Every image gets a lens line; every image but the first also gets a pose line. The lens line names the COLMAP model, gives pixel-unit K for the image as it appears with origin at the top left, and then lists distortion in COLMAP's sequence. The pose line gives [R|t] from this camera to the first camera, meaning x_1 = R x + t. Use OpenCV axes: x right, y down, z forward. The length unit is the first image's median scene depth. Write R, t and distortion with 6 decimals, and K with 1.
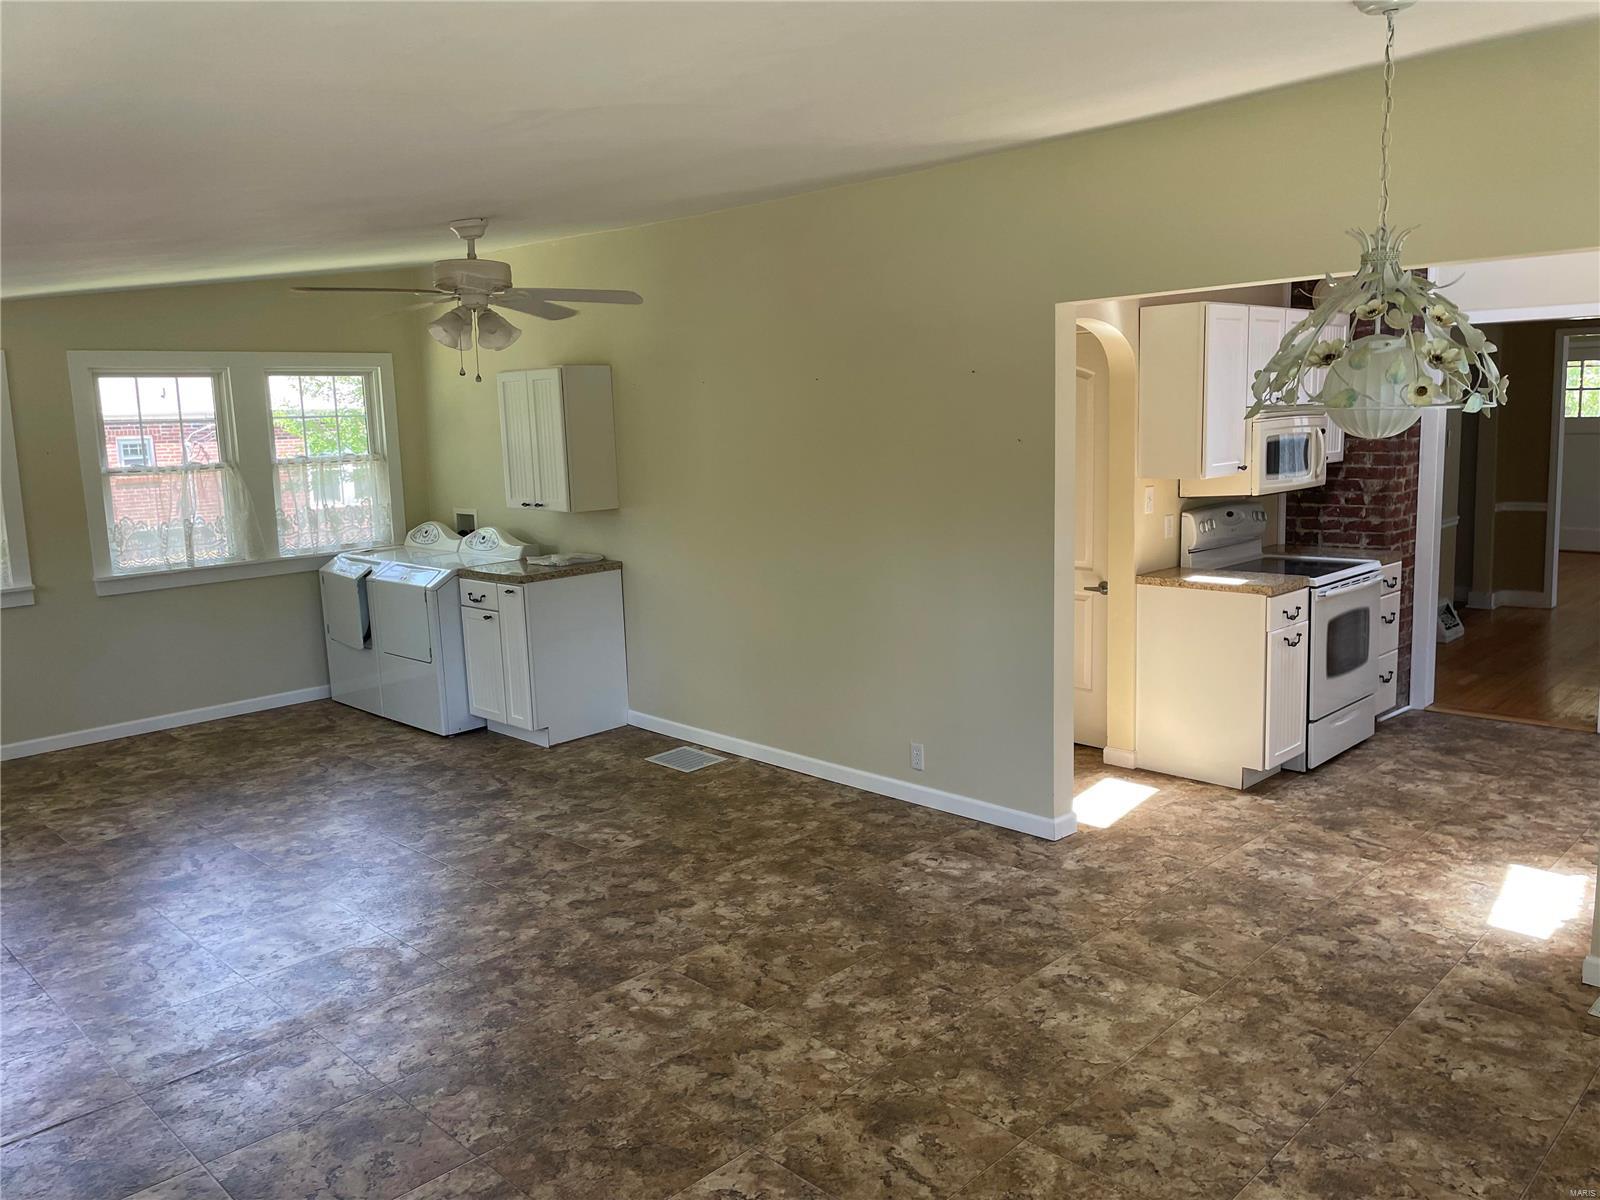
lens RADIAL K [[1211.6, 0, 806.9], [0, 1211.6, 589.2], [0, 0, 1]] dist [0.081370, -0.098343]
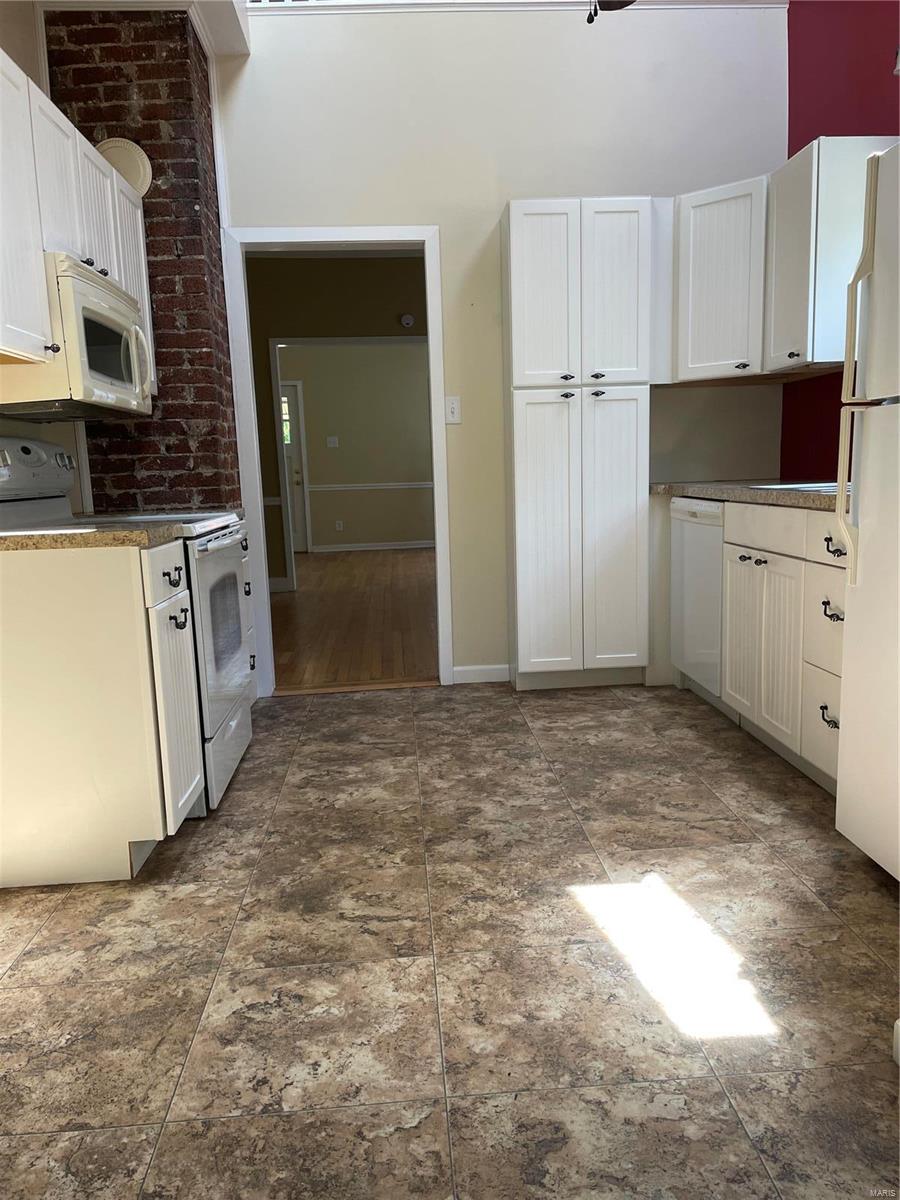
lens RADIAL K [[908.7, 0, 461.7], [0, 908.7, 599.8], [0, 0, 1]] dist [0.081370, -0.098343]
pose [[0.657825, -0.101473, 0.746304, 0.154462], [0.124472, 0.991904, 0.025152, 0.041644], [-0.742815, 0.076348, 0.665130, 0.628057]]
